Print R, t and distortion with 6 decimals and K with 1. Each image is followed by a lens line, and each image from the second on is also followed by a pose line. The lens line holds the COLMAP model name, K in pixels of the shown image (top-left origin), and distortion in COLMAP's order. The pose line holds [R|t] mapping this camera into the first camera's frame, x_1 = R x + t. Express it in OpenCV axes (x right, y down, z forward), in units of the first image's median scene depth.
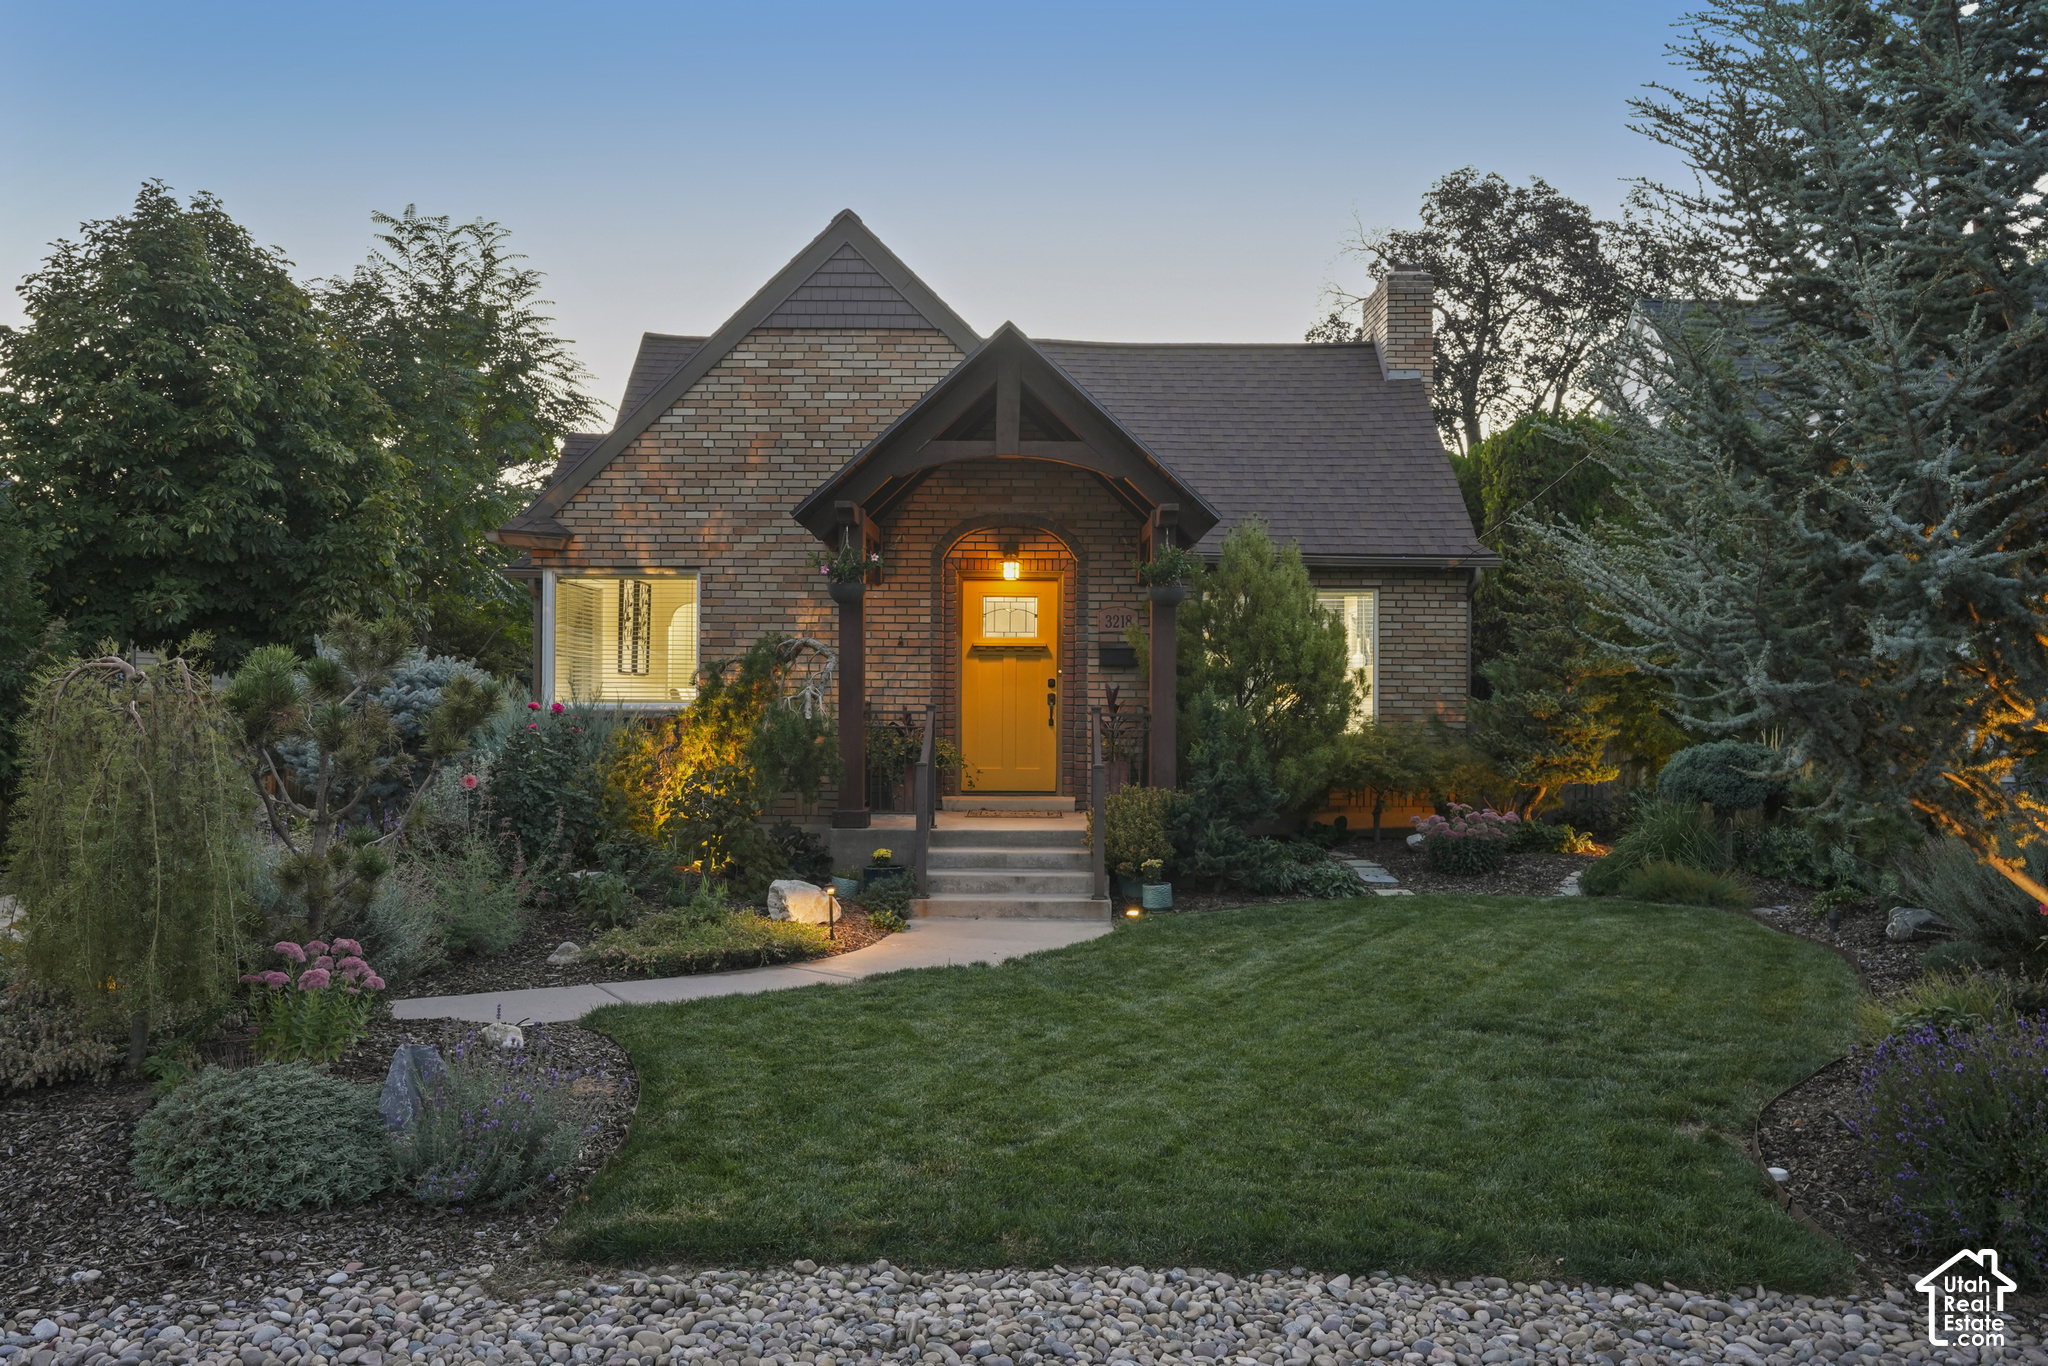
lens RADIAL K [[1515.4, 0, 1019.2], [0, 1515.4, 684.5], [0, 0, 1]] dist [0.031311, 0.011472]
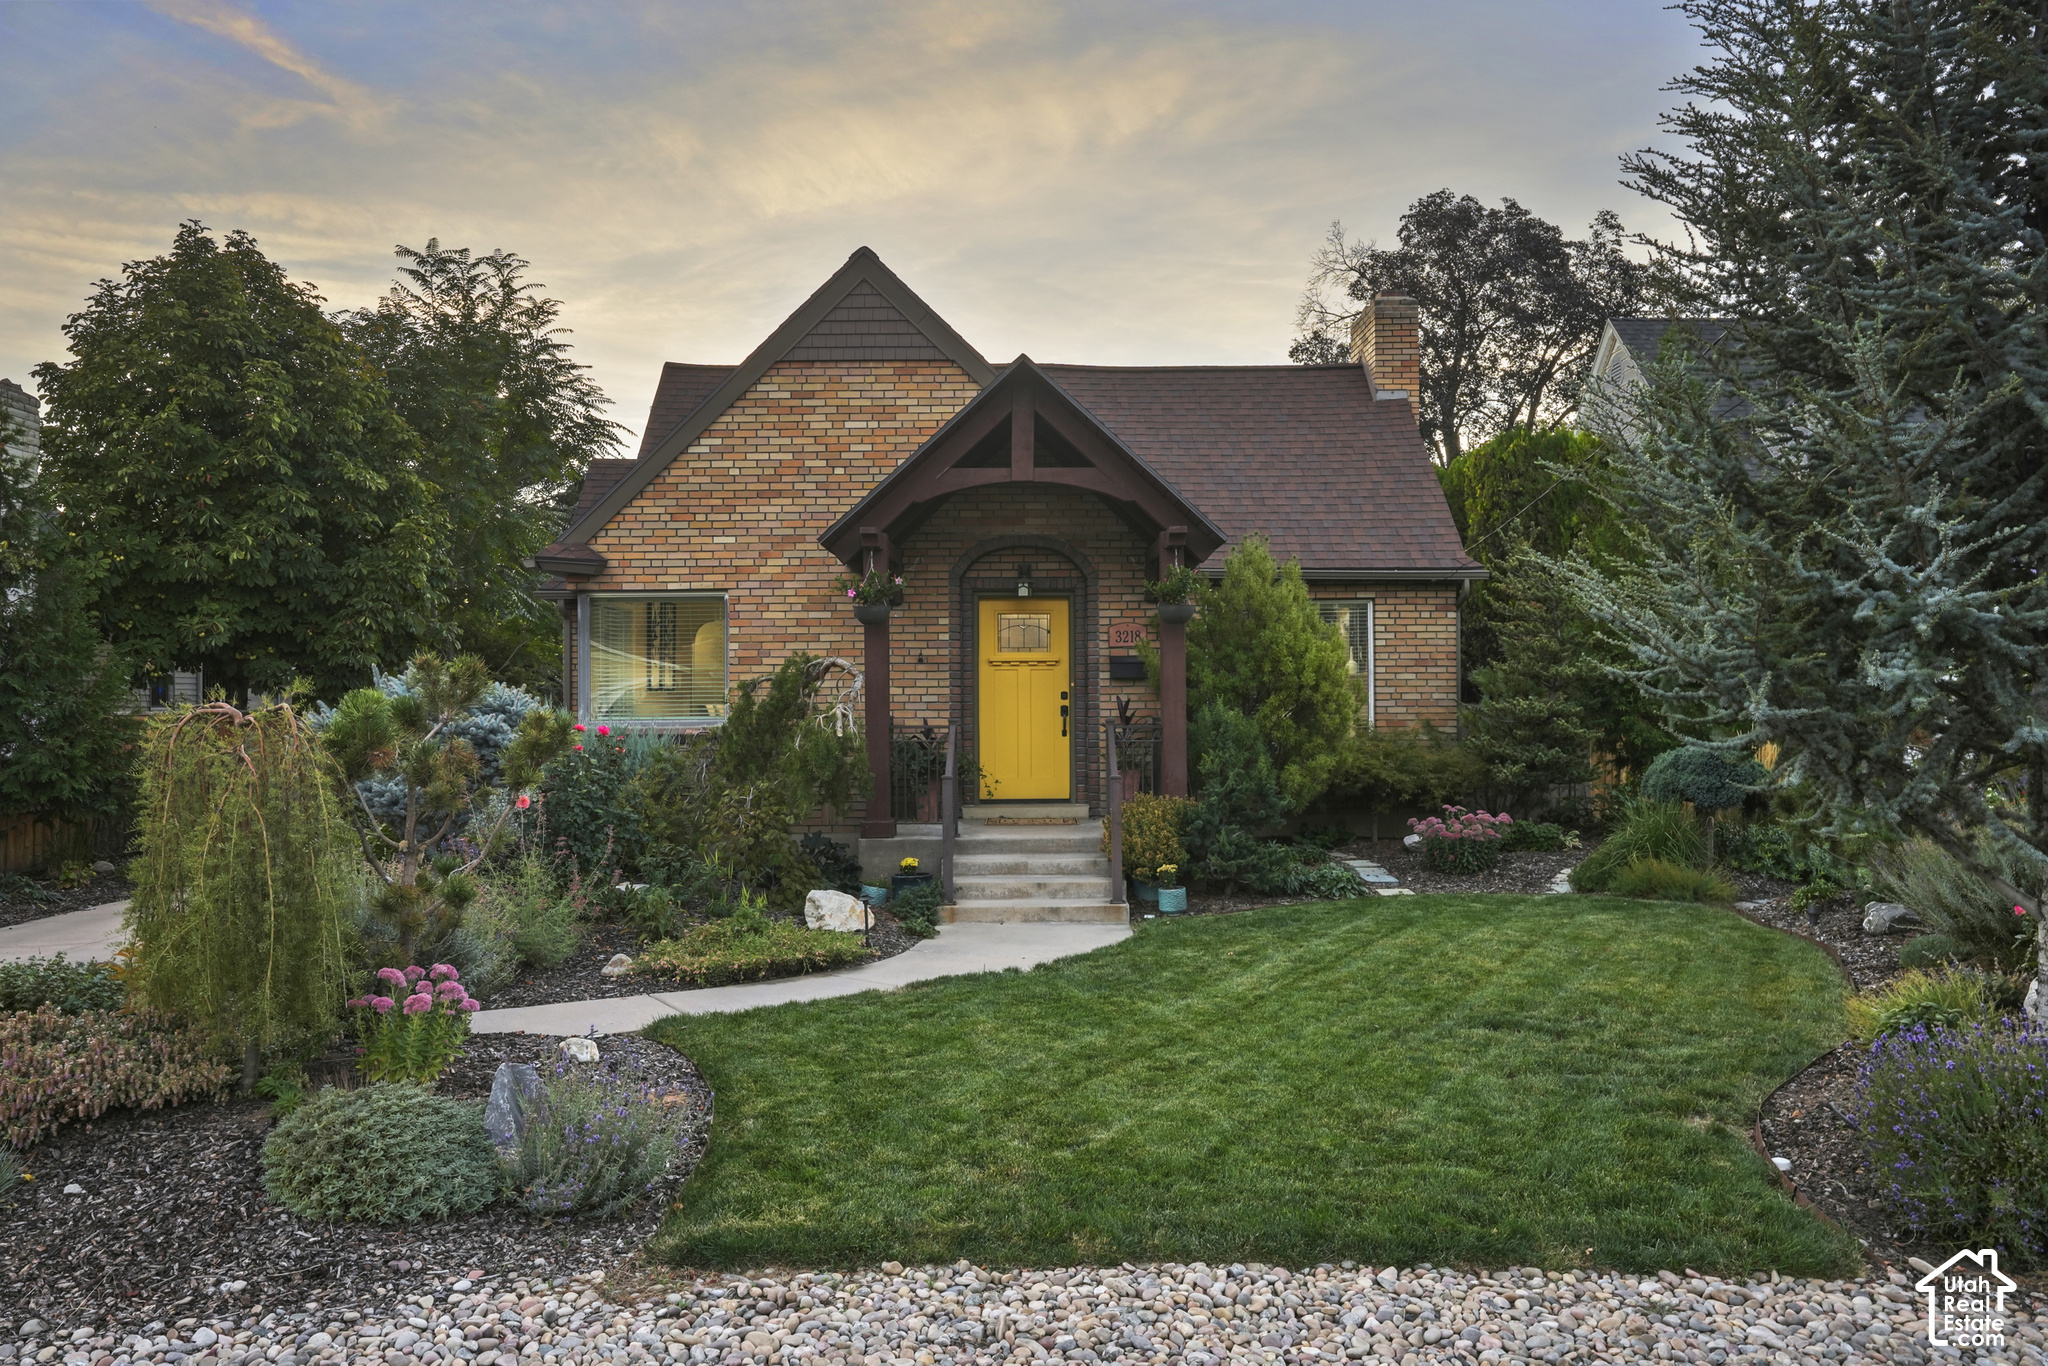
lens RADIAL K [[1462.5, 0, 1024.0], [0, 1462.5, 683.0], [0, 0, 1]] dist [0.029316, 0.001971]
pose [[0.999874, -0.012977, 0.009137, -0.017295], [0.012987, 0.999915, -0.001043, -0.009894], [-0.009123, 0.001161, 0.999958, -0.013747]]
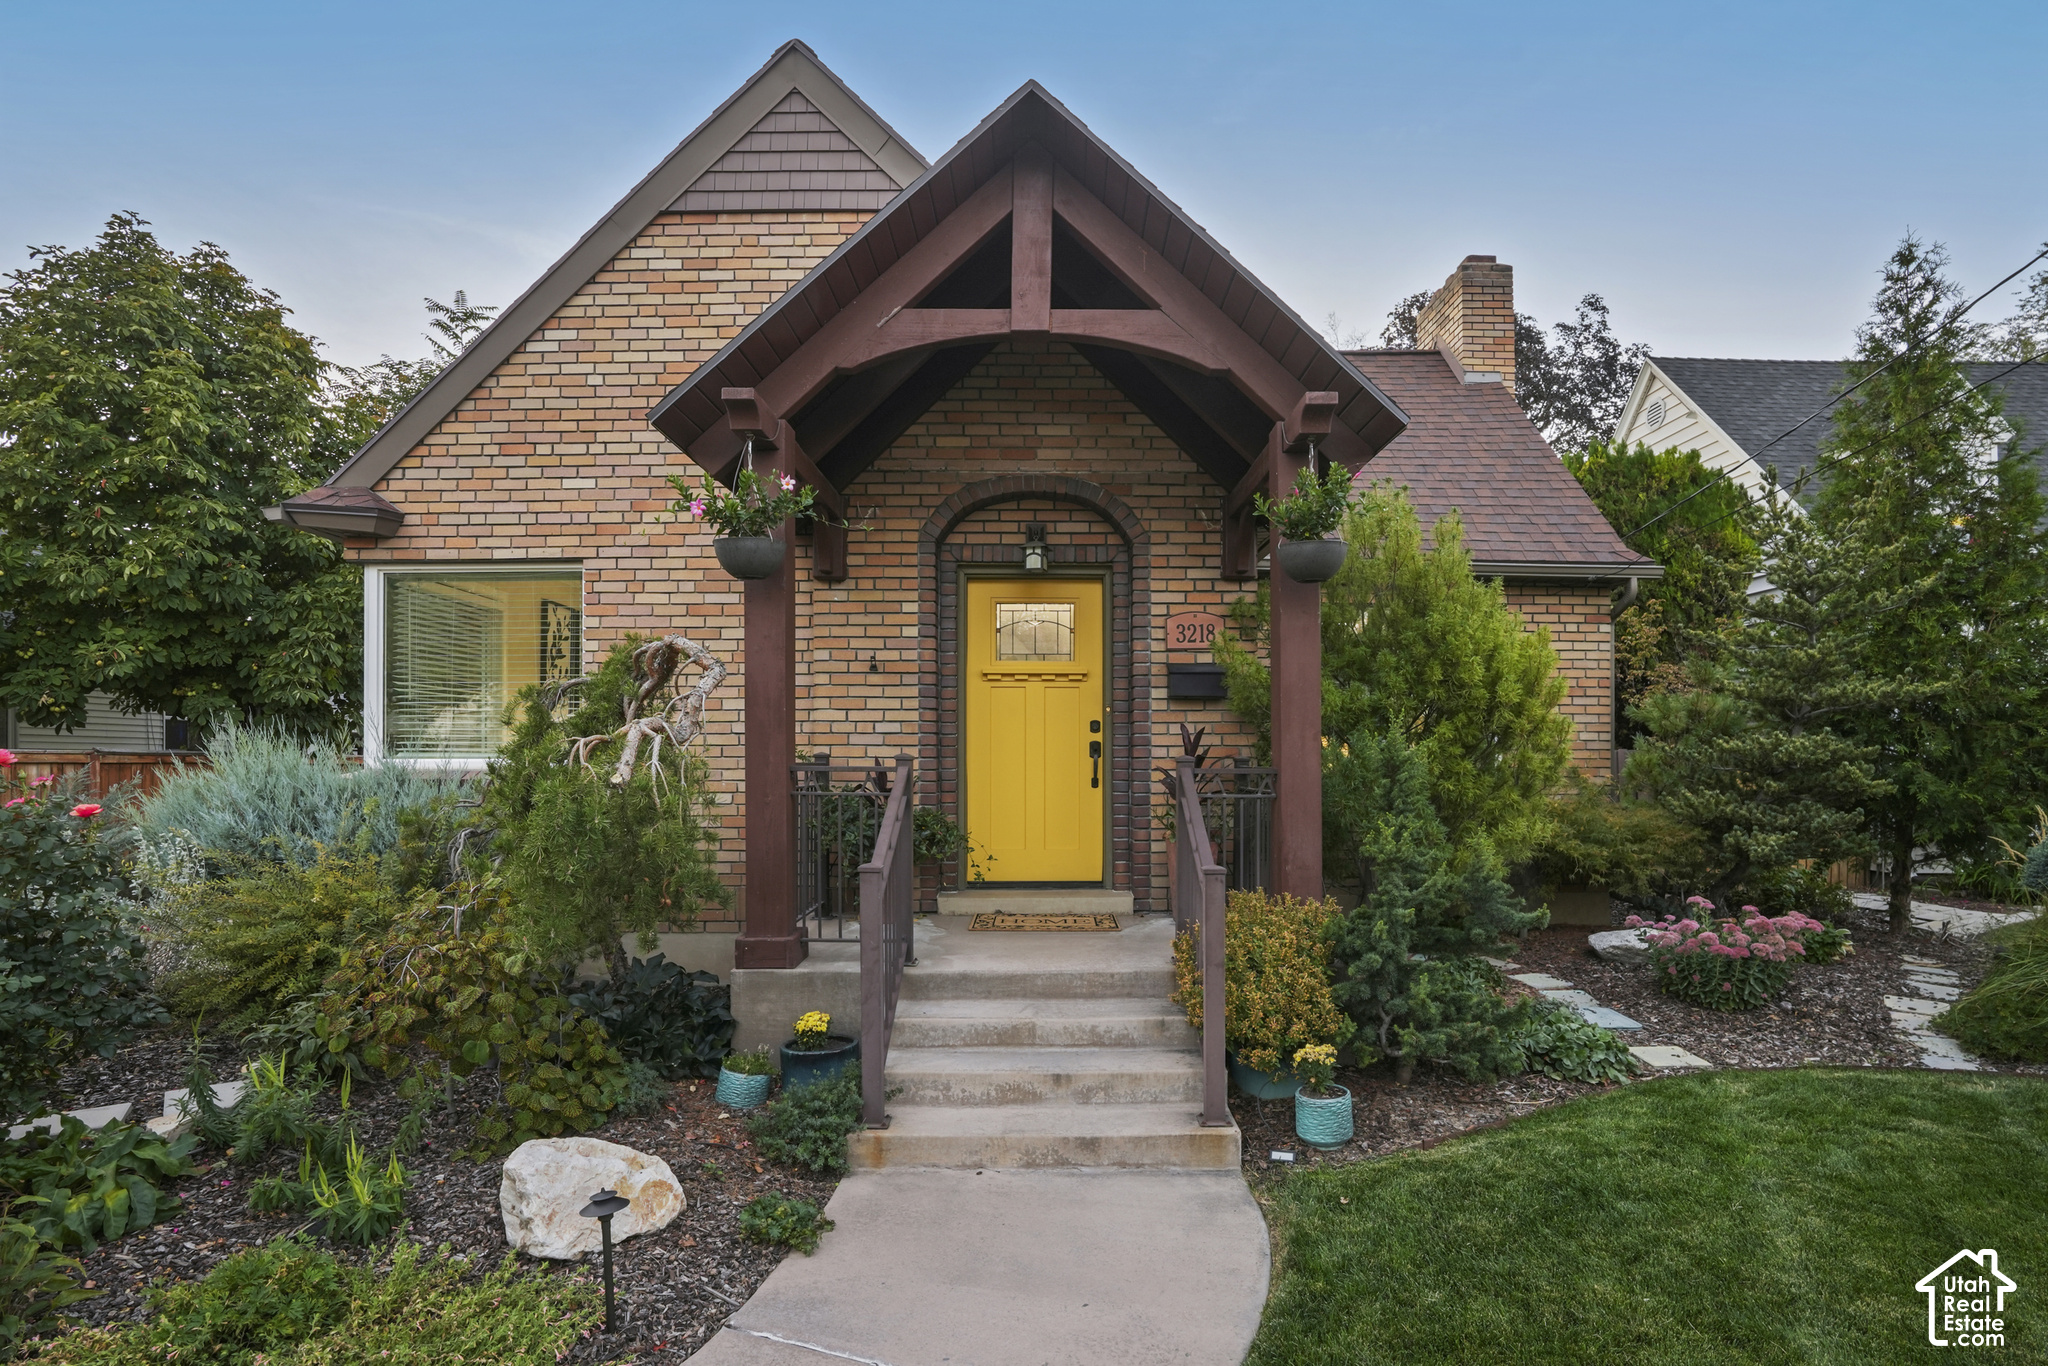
lens RADIAL K [[1031.6, 0, 1044.2], [0, 1031.6, 765.3], [0, 0, 1]] dist [-0.037677, 0.000114]
pose [[0.999918, -0.006030, 0.011330, -0.008227], [0.005862, 0.999873, 0.014840, 0.011039], [-0.011418, -0.014773, 0.999826, 0.576952]]
